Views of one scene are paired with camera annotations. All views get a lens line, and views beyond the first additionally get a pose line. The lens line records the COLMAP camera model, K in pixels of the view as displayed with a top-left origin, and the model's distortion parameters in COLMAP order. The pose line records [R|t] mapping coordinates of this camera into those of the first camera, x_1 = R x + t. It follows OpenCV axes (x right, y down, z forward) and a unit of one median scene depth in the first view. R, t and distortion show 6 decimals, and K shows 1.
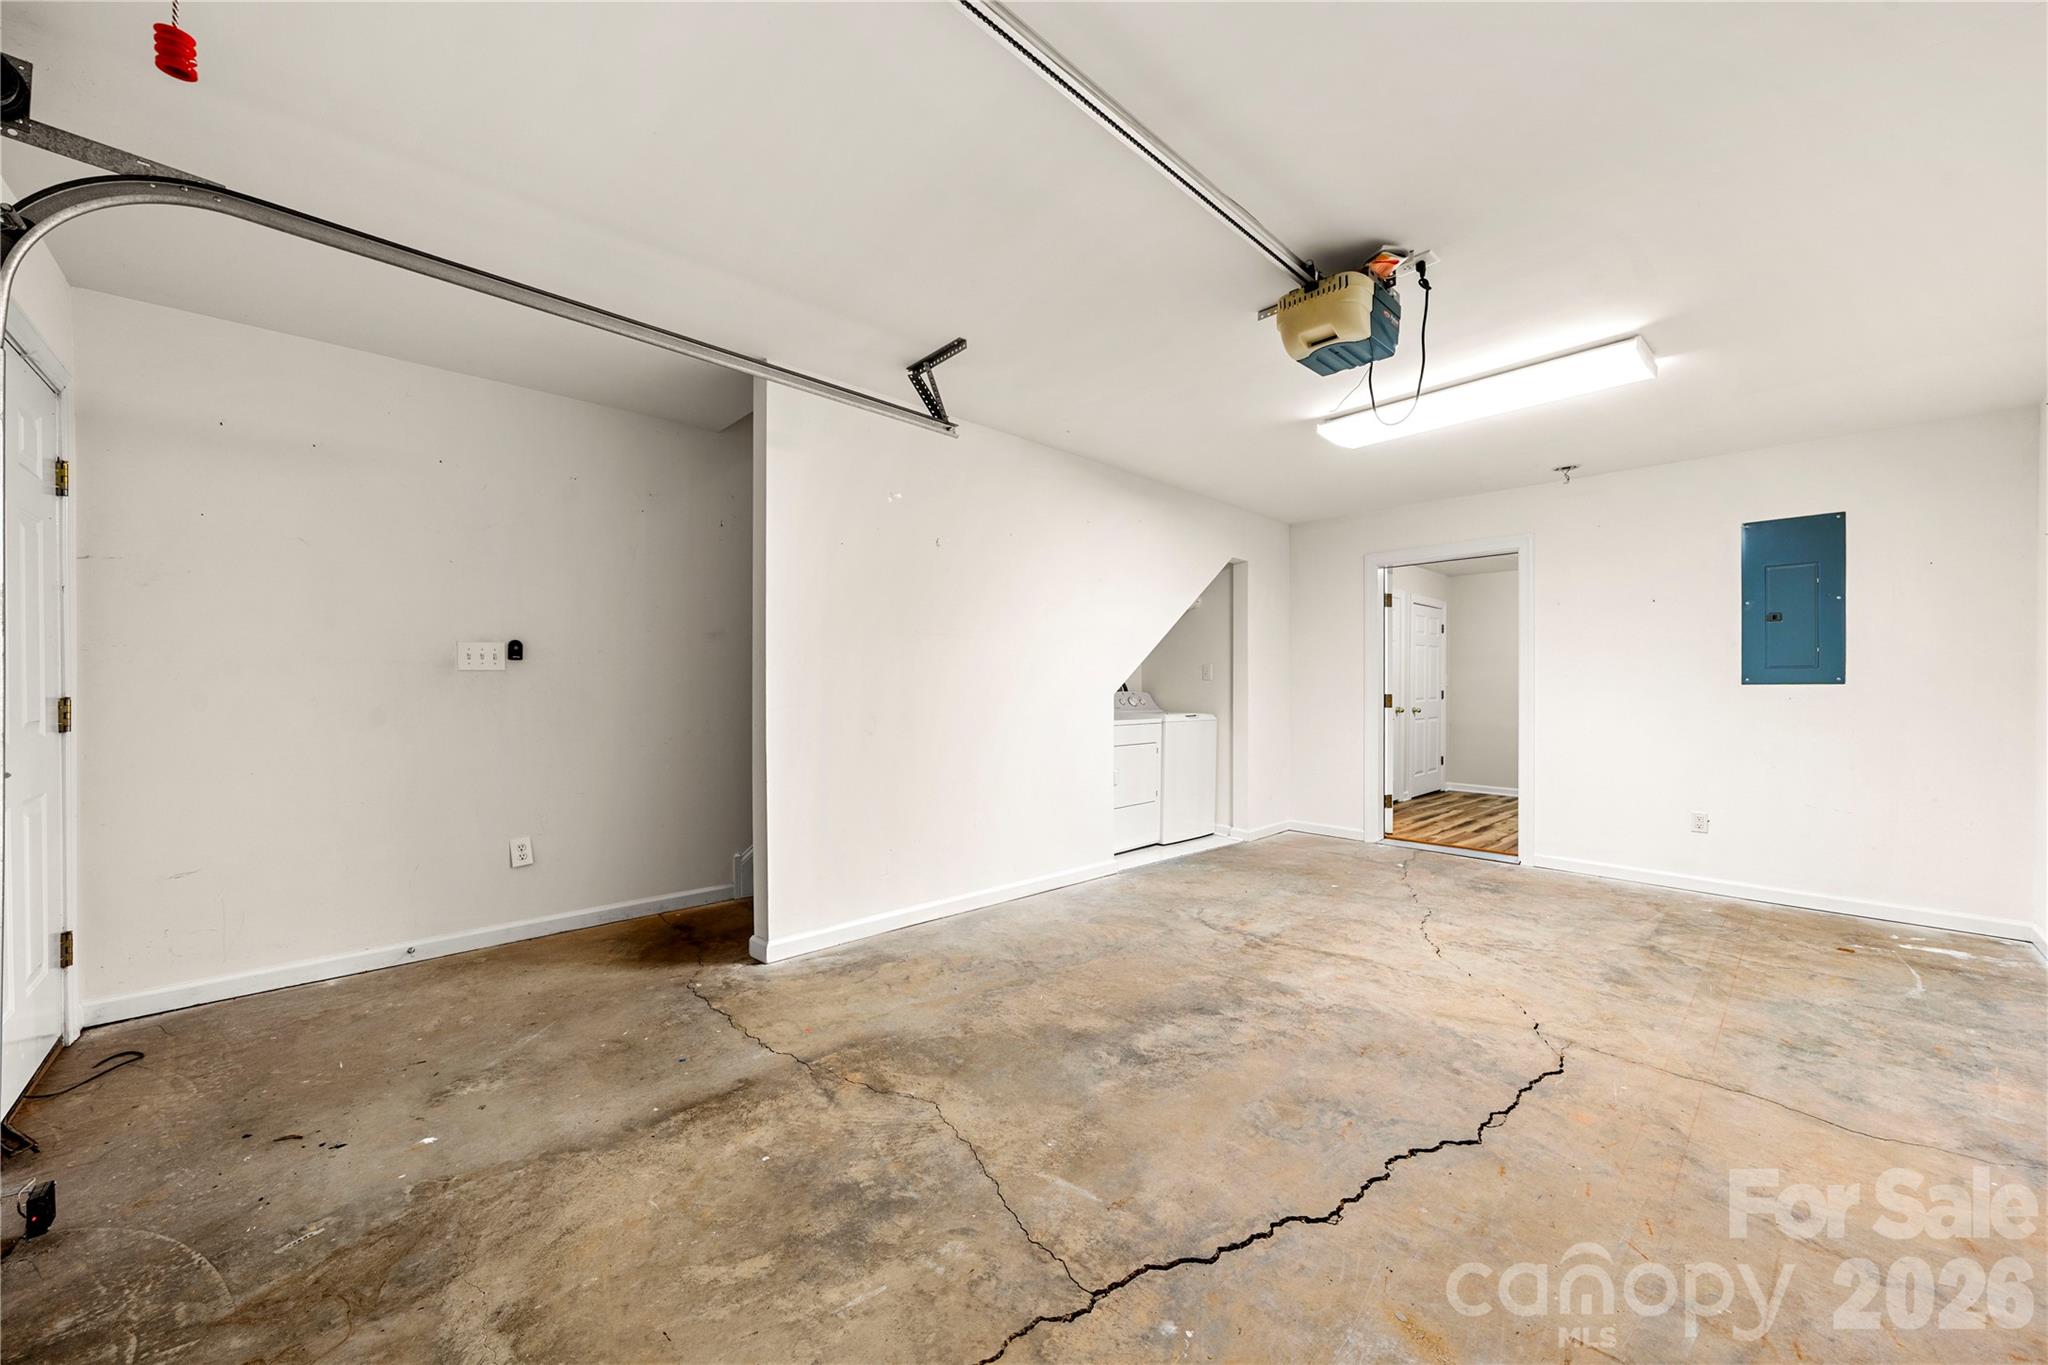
lens RADIAL K [[744.5, 0, 1036.9], [0, 744.5, 683.7], [0, 0, 1]] dist [-0.000877, 0.000025]
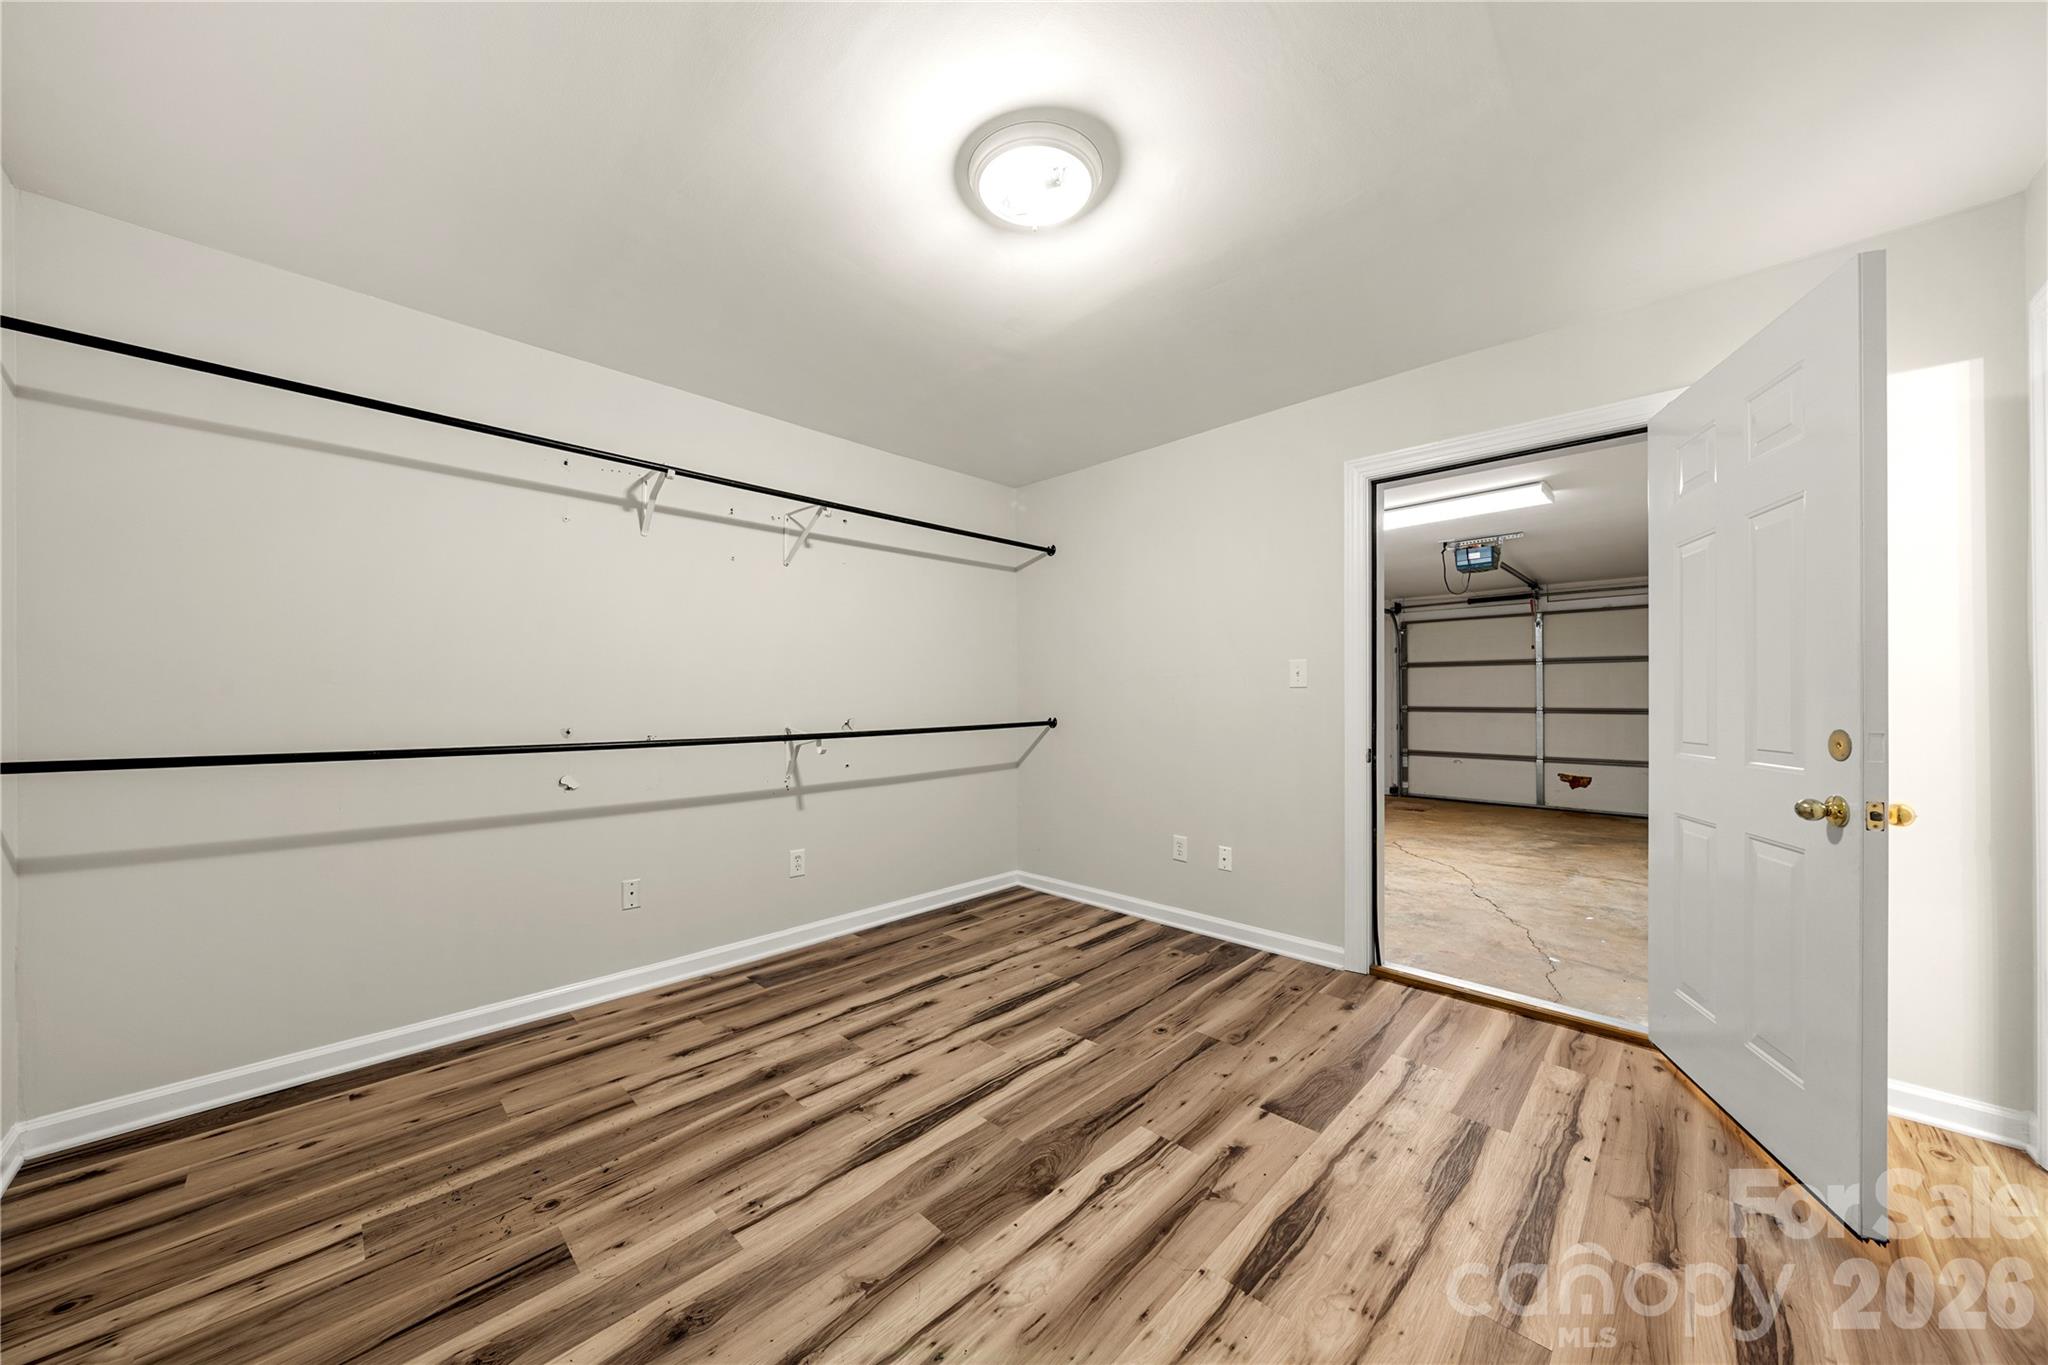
lens RADIAL K [[703.9, 0, 1004.9], [0, 703.9, 687.9], [0, 0, 1]] dist [-0.001341, 0.000006]
pose [[-0.999755, -0.008504, -0.020441, 1.632720], [-0.008033, 0.999703, -0.023010, 0.015170], [0.020631, -0.022840, -0.999526, 2.654818]]
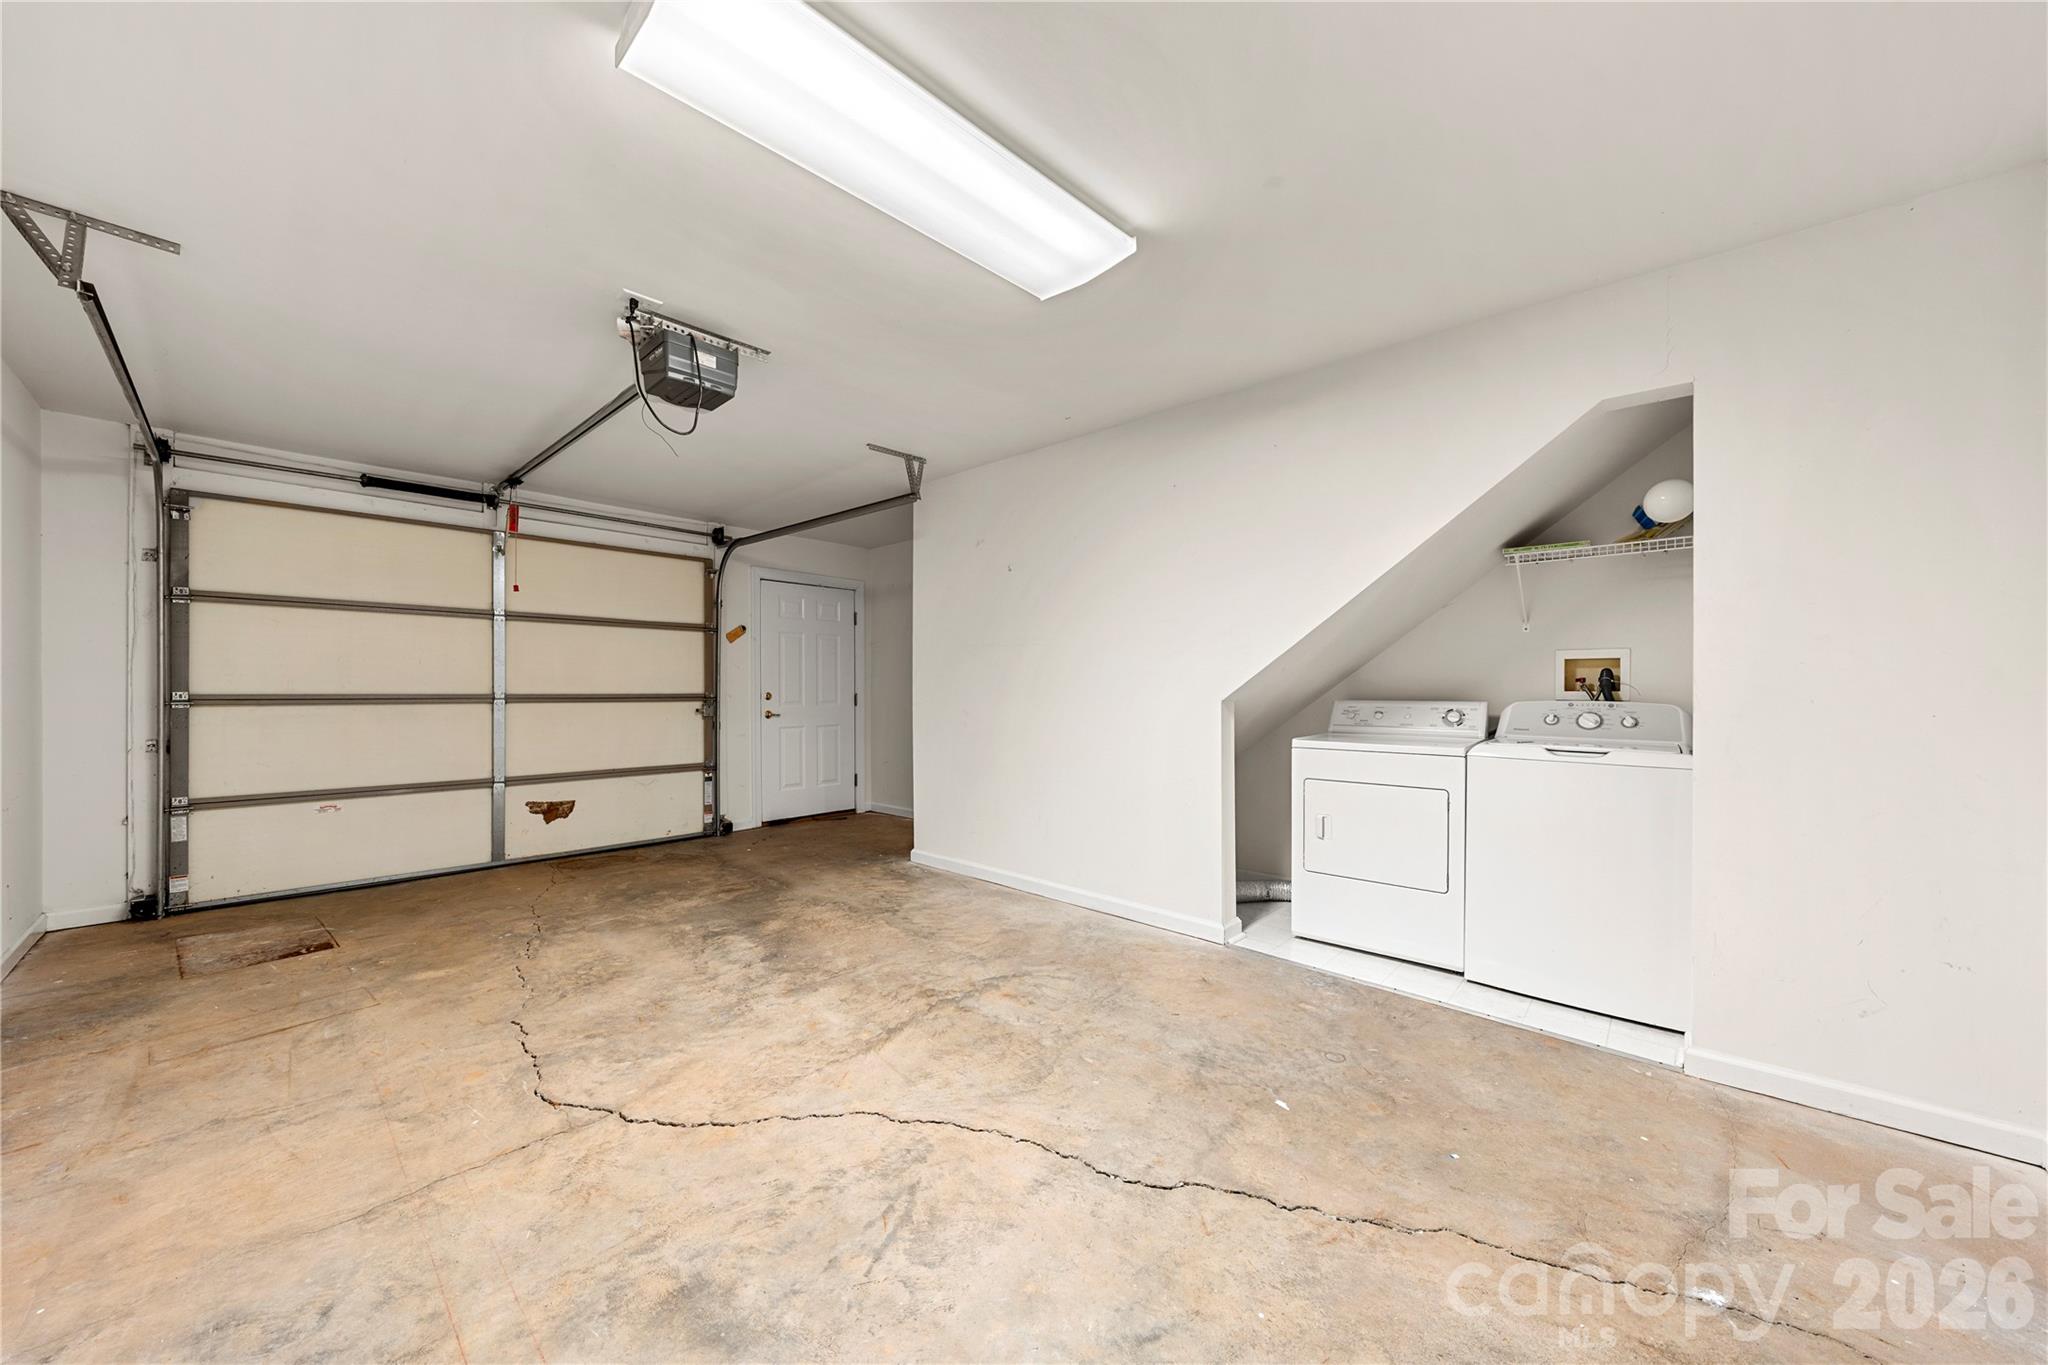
lens RADIAL K [[703.9, 0, 1004.9], [0, 703.9, 687.9], [0, 0, 1]] dist [-0.001341, 0.000006]
pose [[0.062013, -0.006198, -0.998056, 1.200533], [0.000211, 0.999981, -0.006197, 0.008258], [0.998075, 0.000174, 0.062013, 1.129257]]
